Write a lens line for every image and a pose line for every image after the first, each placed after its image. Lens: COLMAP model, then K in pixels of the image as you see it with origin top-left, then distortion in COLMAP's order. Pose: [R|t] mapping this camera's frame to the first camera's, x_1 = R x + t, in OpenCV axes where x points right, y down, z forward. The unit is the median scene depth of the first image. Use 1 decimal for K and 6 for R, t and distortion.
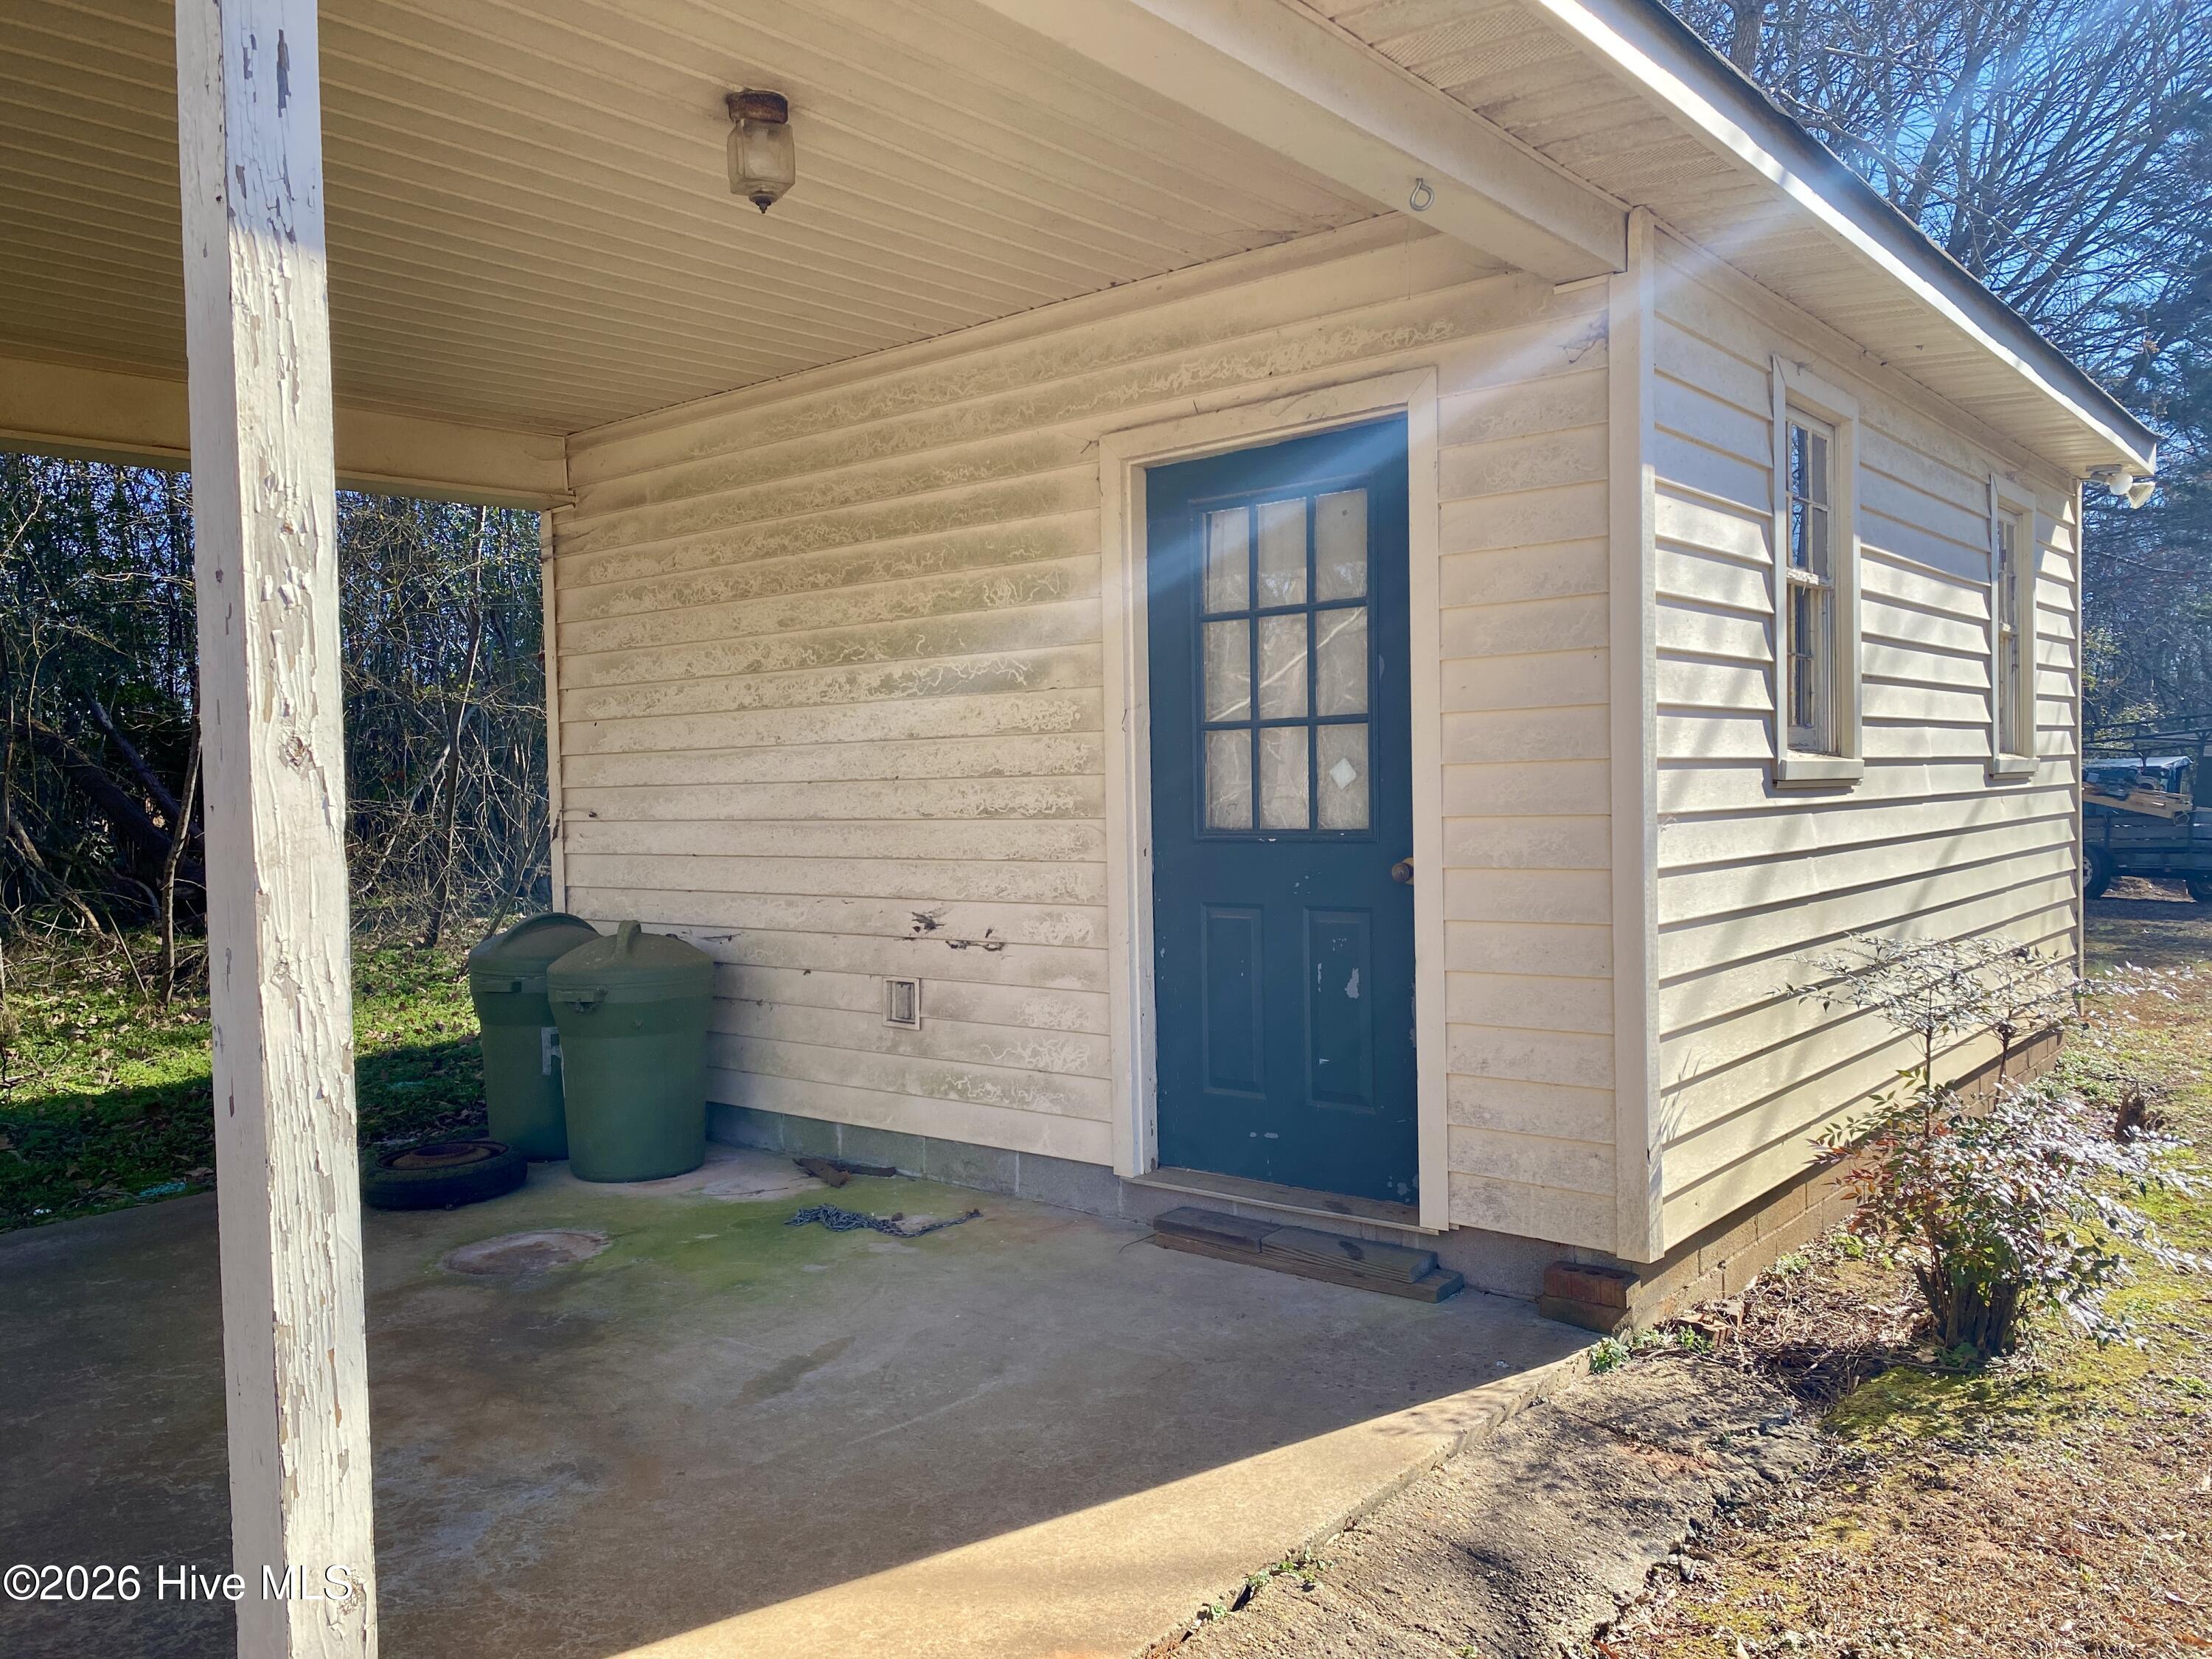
lens RADIAL K [[1678.7, 0, 1091.6], [0, 1678.7, 821.0], [0, 0, 1]] dist [0.058331, -0.038021]
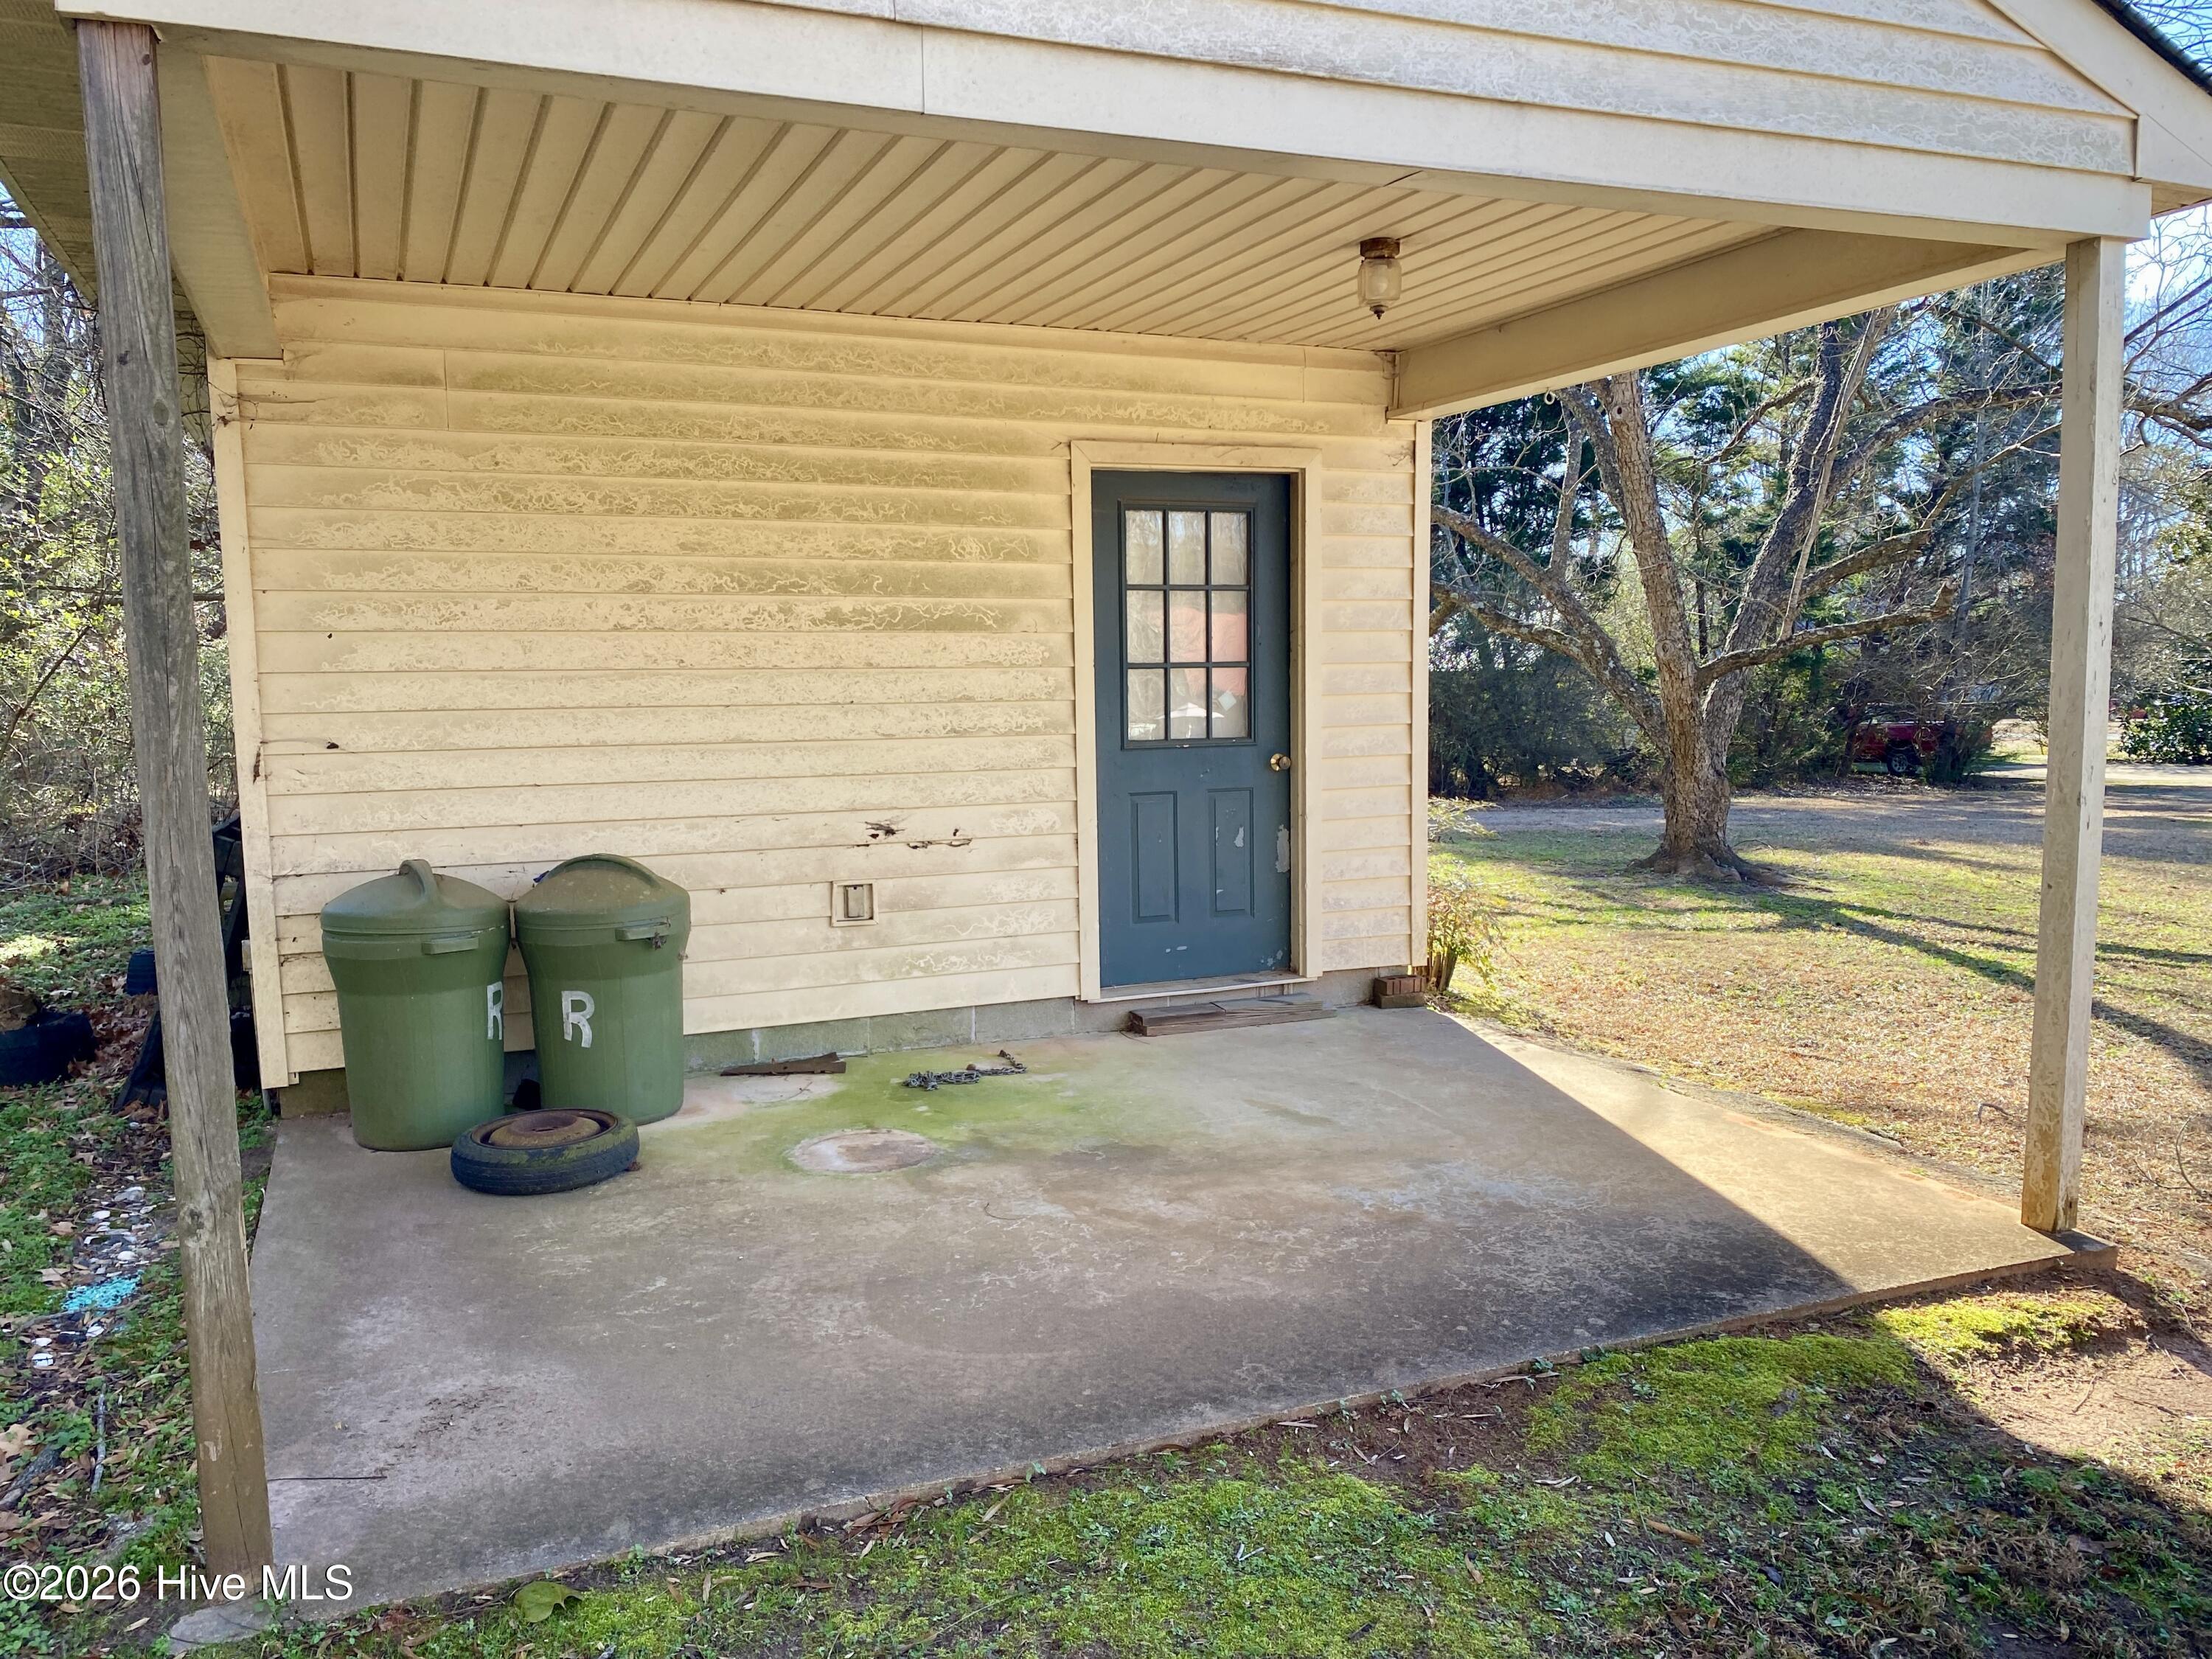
lens RADIAL K [[1678.7, 0, 1113.0], [0, 1678.7, 829.3], [0, 0, 1]] dist [0.058331, -0.038021]
pose [[0.446968, -0.063847, 0.892268, -1.081484], [0.022582, 0.997937, 0.060096, -0.004936], [-0.894265, -0.006711, 0.447488, 0.358501]]
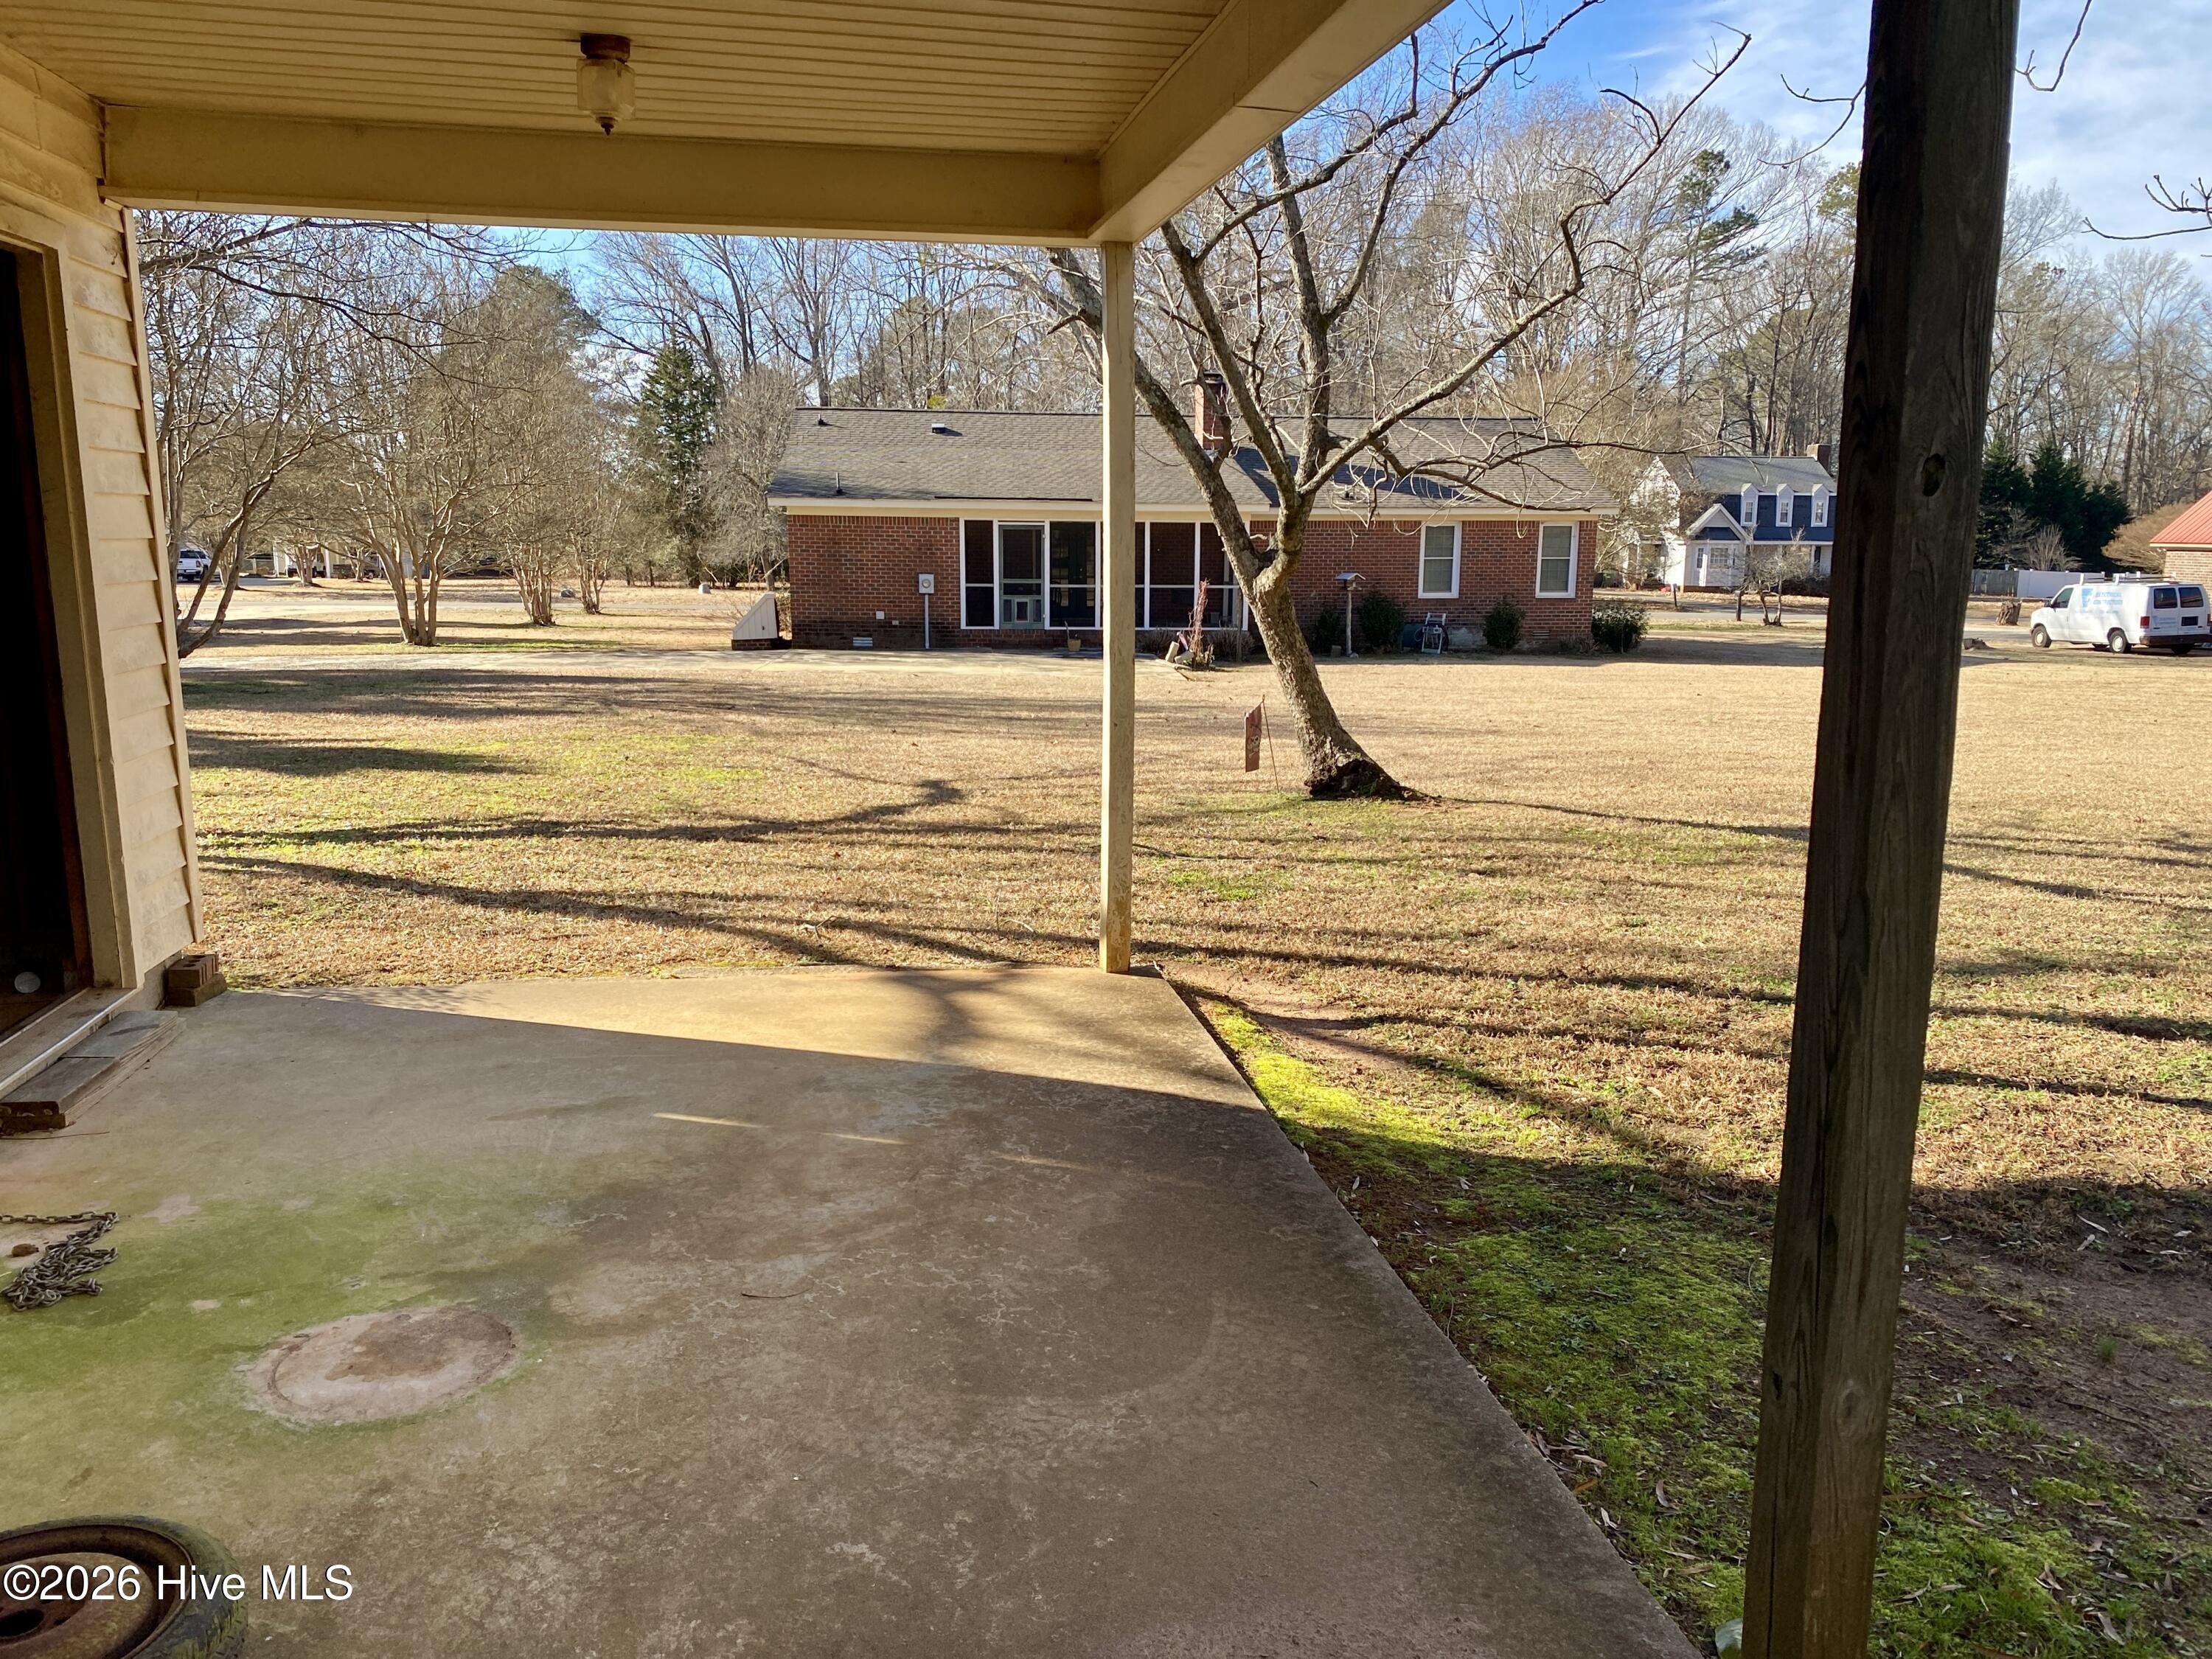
lens RADIAL K [[1678.7, 0, 1109.1], [0, 1678.7, 828.7], [0, 0, 1]] dist [0.058331, -0.038021]
pose [[-0.769883, -0.092315, 0.631473, -0.848850], [0.026907, 0.983907, 0.176641, -0.045599], [-0.637617, 0.152984, -0.755010, 1.166509]]
